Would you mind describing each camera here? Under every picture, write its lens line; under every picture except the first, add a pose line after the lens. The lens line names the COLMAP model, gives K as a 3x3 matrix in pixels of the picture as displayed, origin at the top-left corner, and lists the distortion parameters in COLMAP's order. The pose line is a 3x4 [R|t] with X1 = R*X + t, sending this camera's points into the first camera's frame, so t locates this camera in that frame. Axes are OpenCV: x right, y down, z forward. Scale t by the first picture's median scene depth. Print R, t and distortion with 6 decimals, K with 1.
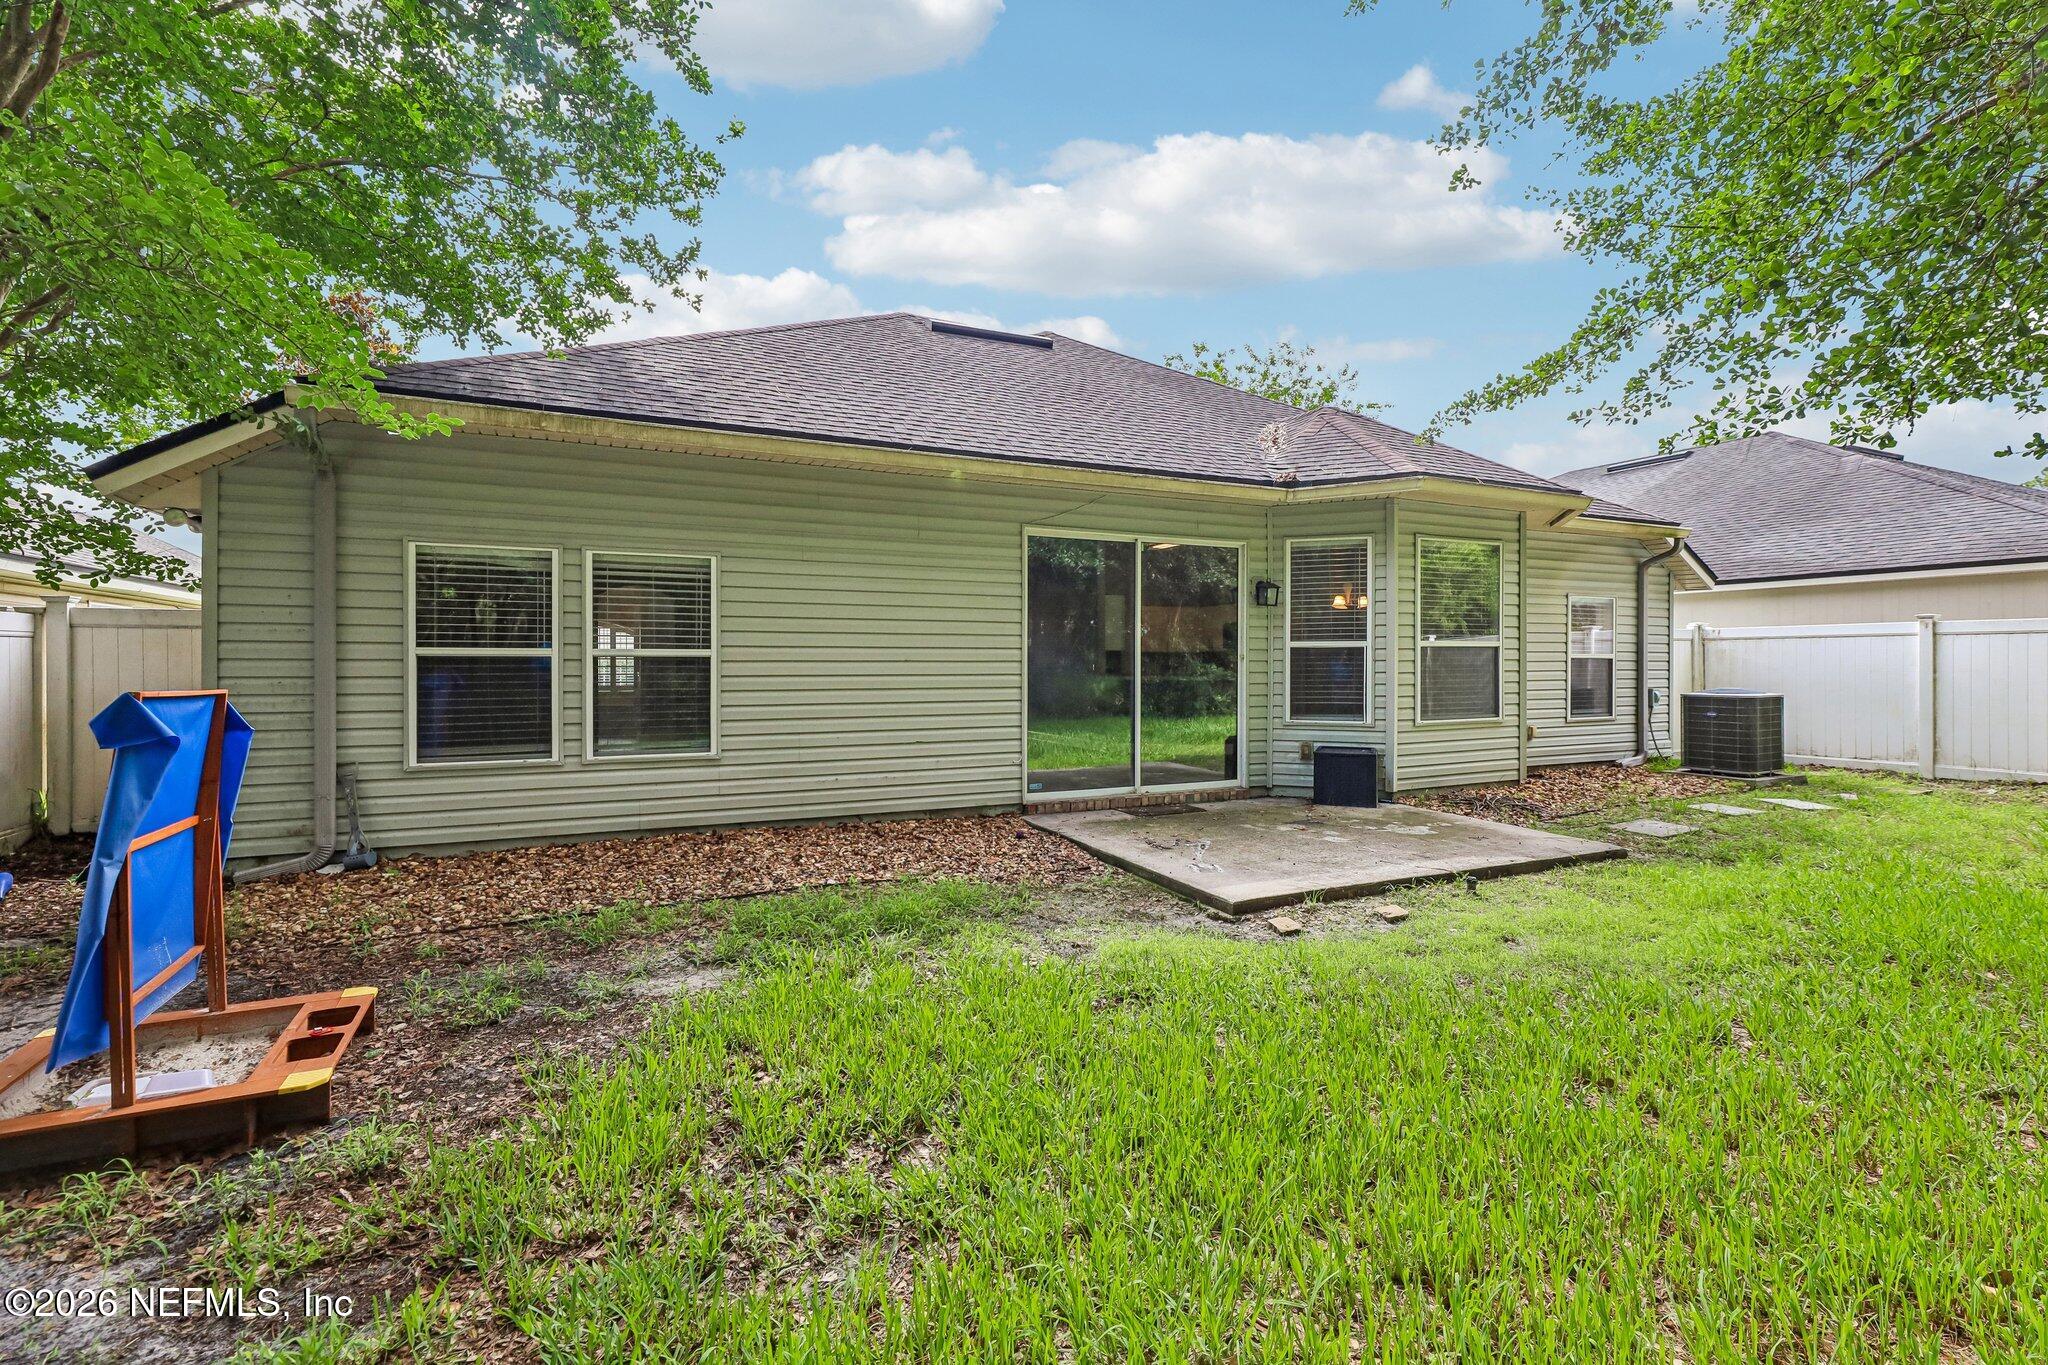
lens RADIAL K [[918.8, 0, 1027.8], [0, 918.8, 664.6], [0, 0, 1]] dist [0.001210, 0.000009]
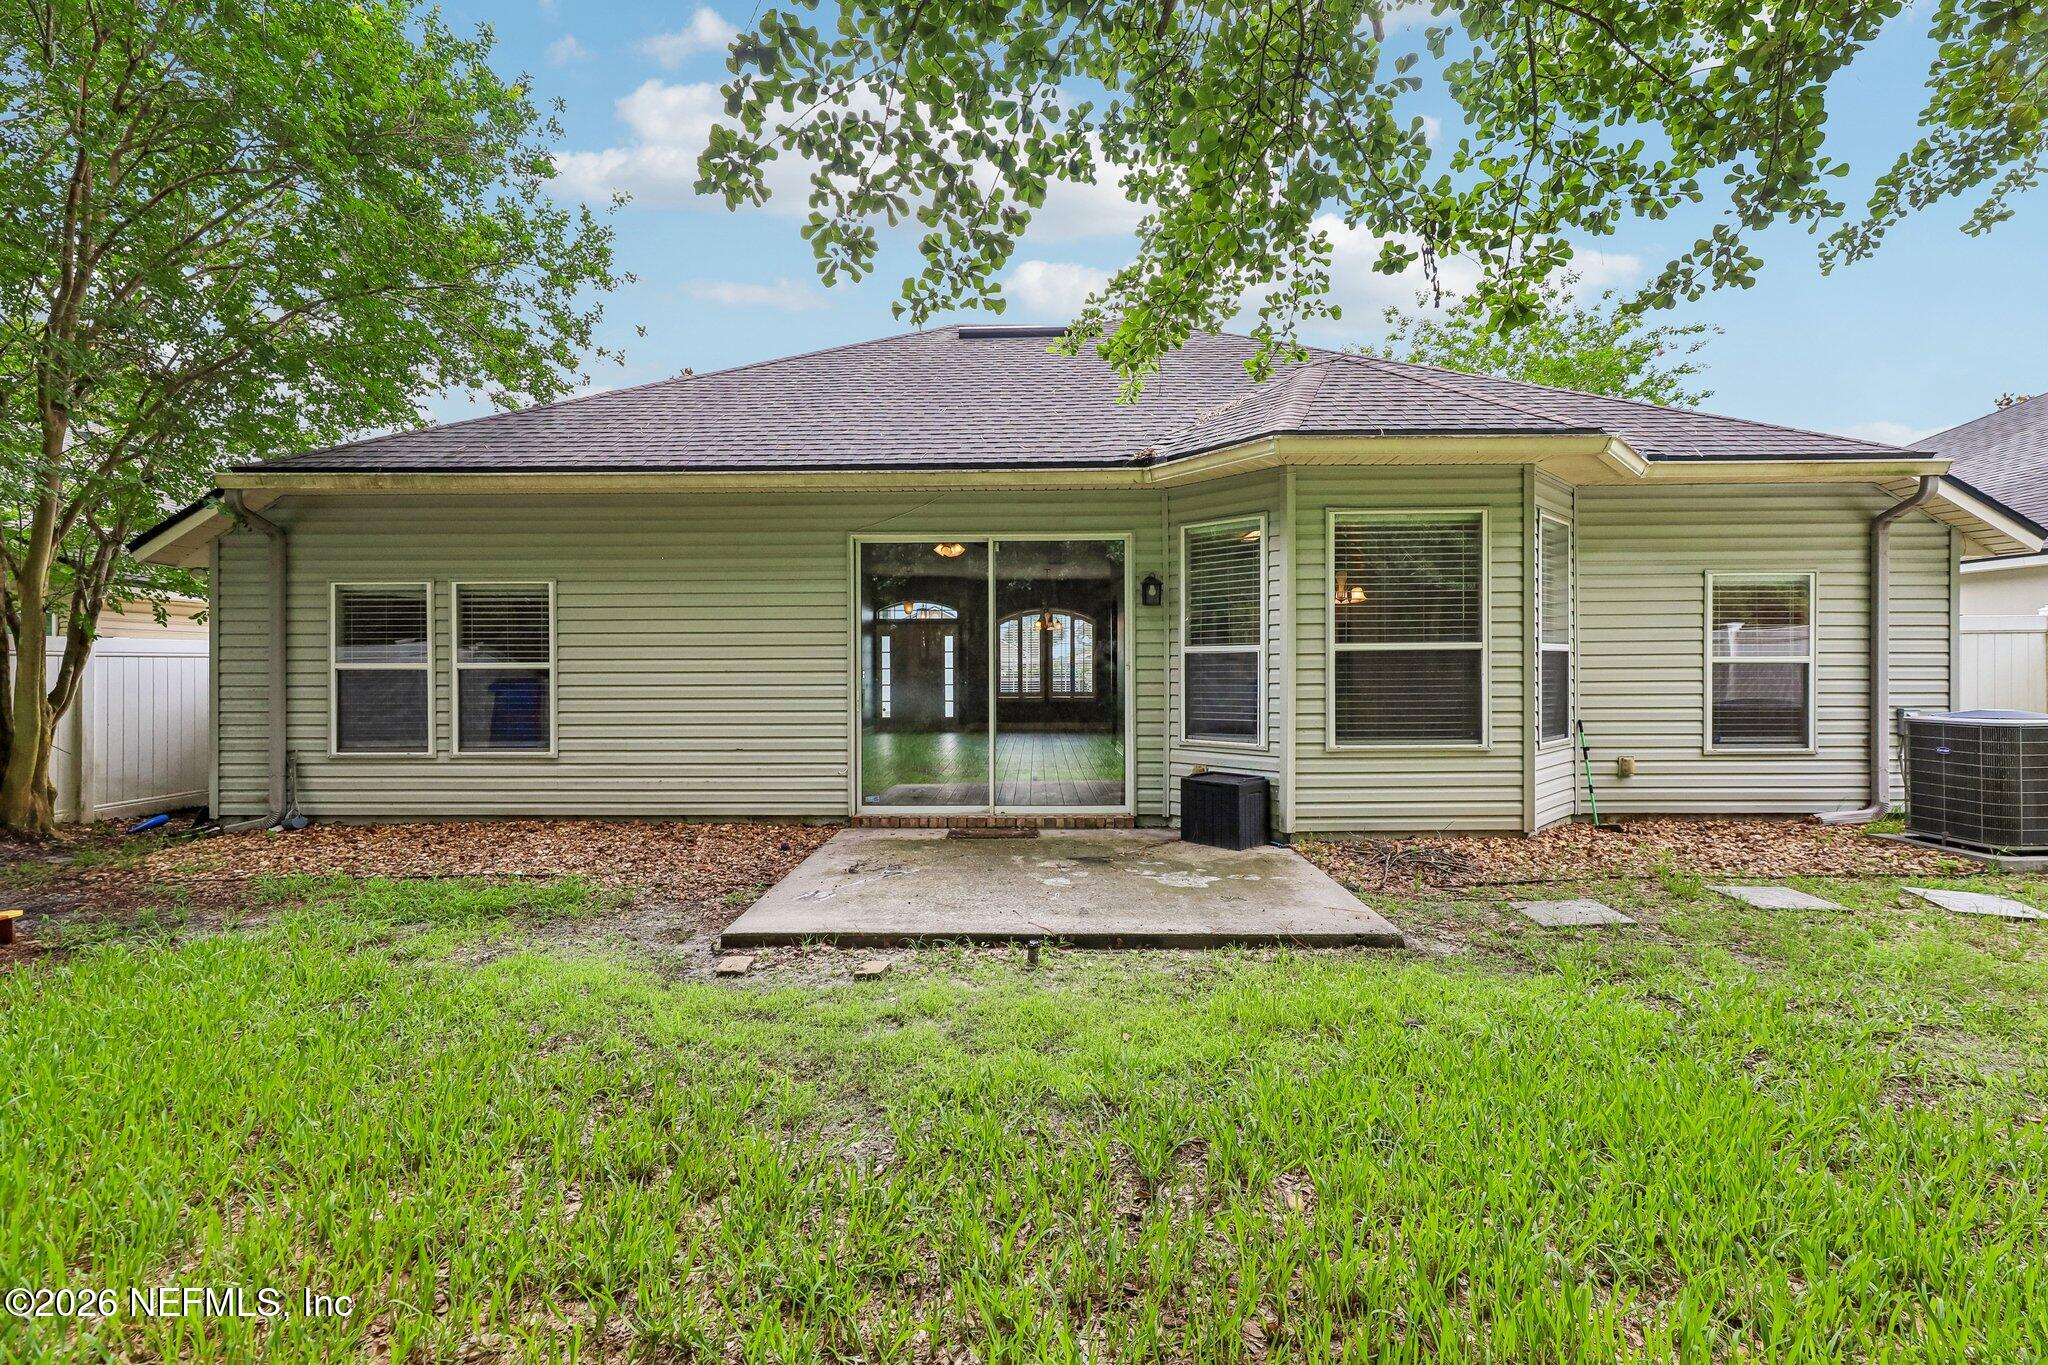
lens RADIAL K [[922.1, 0, 1019.6], [0, 922.1, 673.7], [0, 0, 1]] dist [0.001190, -0.000370]
pose [[0.897489, -0.001331, -0.441034, 0.554343], [0.003512, 0.999985, 0.004129, -0.004421], [0.441022, -0.005255, 0.897481, 0.180426]]
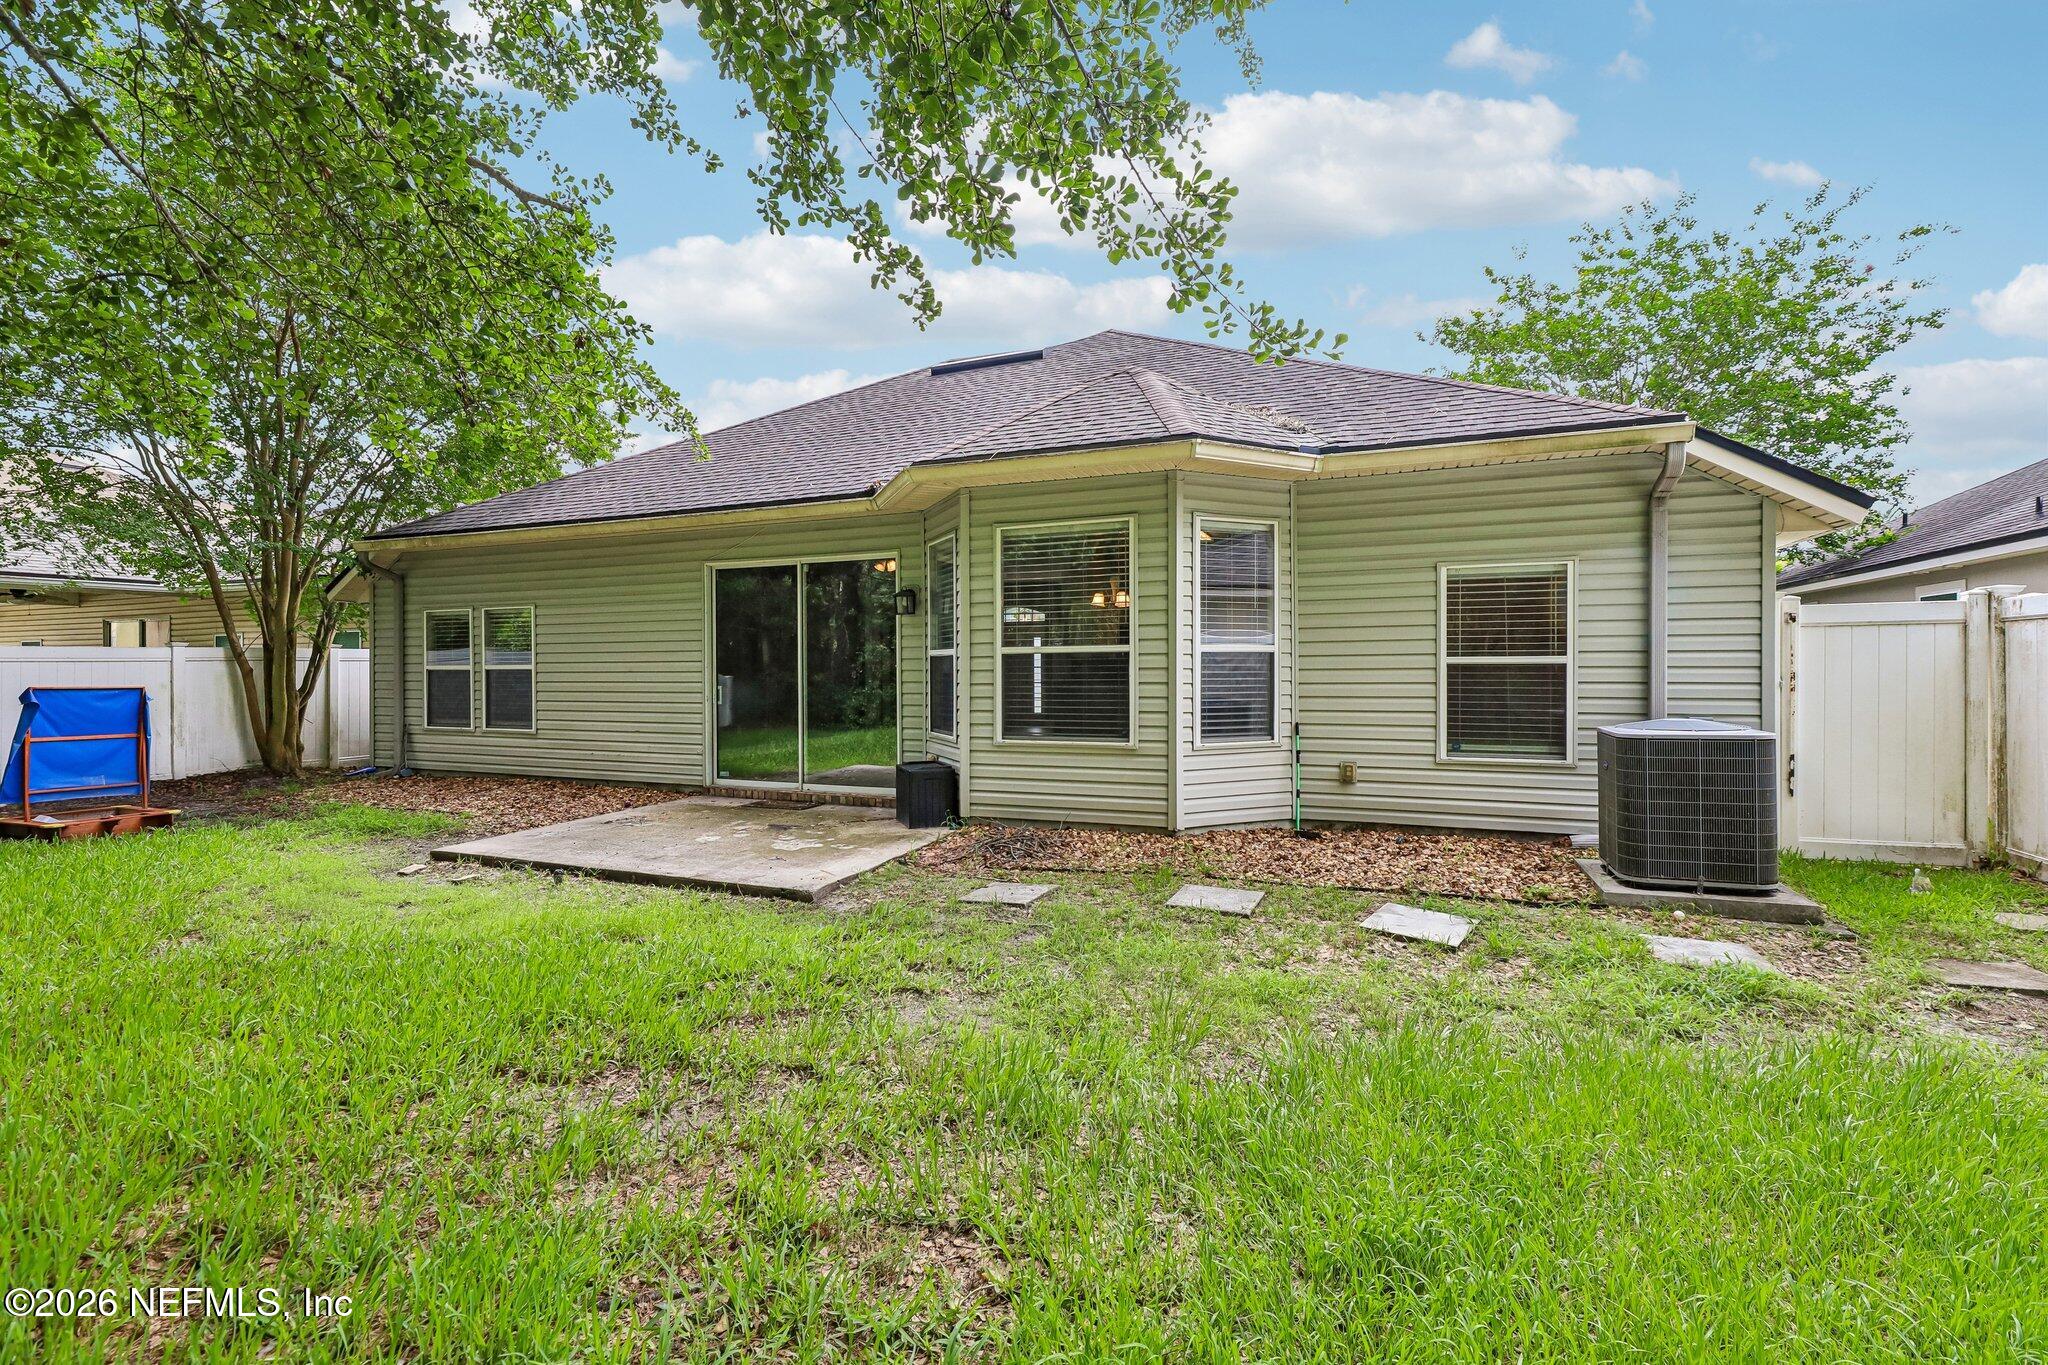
lens RADIAL K [[922.1, 0, 1019.6], [0, 922.1, 673.7], [0, 0, 1]] dist [0.001190, -0.000370]
pose [[0.667606, 0.001484, -0.744514, 1.128909], [0.003479, 0.999981, 0.005113, -0.005546], [0.744507, -0.006003, 0.667588, 0.452057]]
